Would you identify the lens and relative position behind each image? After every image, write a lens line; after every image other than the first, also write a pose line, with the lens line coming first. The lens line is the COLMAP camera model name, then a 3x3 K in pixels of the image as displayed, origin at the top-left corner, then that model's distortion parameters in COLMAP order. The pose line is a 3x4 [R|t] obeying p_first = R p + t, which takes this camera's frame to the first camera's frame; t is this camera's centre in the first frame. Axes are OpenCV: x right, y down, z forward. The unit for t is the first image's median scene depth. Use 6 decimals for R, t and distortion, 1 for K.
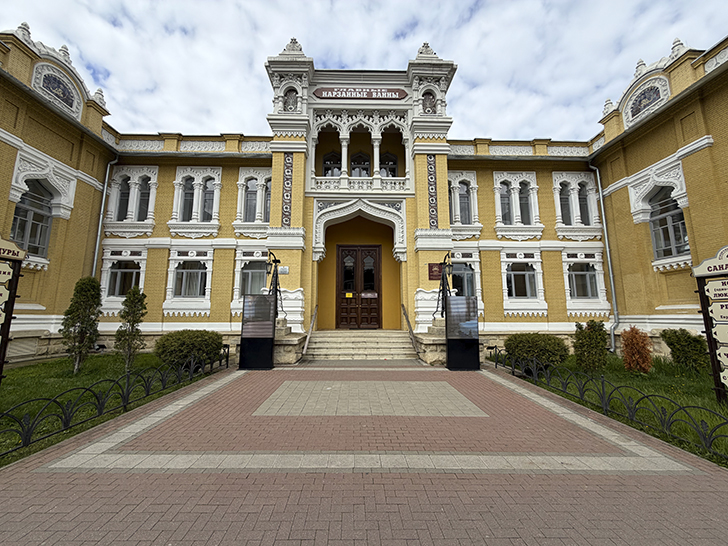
lens RADIAL K [[264.5, 0, 358.8], [0, 264.5, 271.5], [0, 0, 1]] dist [-0.001970, -0.000514]
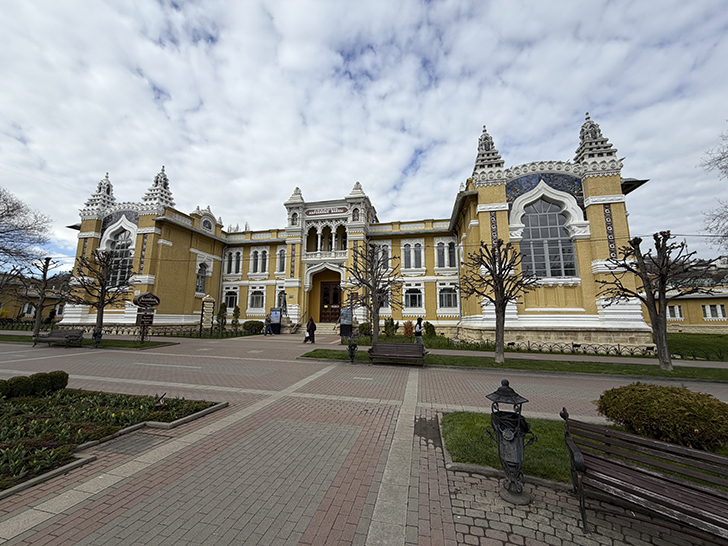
lens RADIAL K [[264.5, 0, 369.1], [0, 264.5, 270.6], [0, 0, 1]] dist [-0.001970, -0.000514]
pose [[0.977133, -0.032510, -0.210130, 0.770233], [0.029271, 0.999400, -0.018506, -0.149078], [0.210606, 0.011932, 0.977498, -0.991338]]
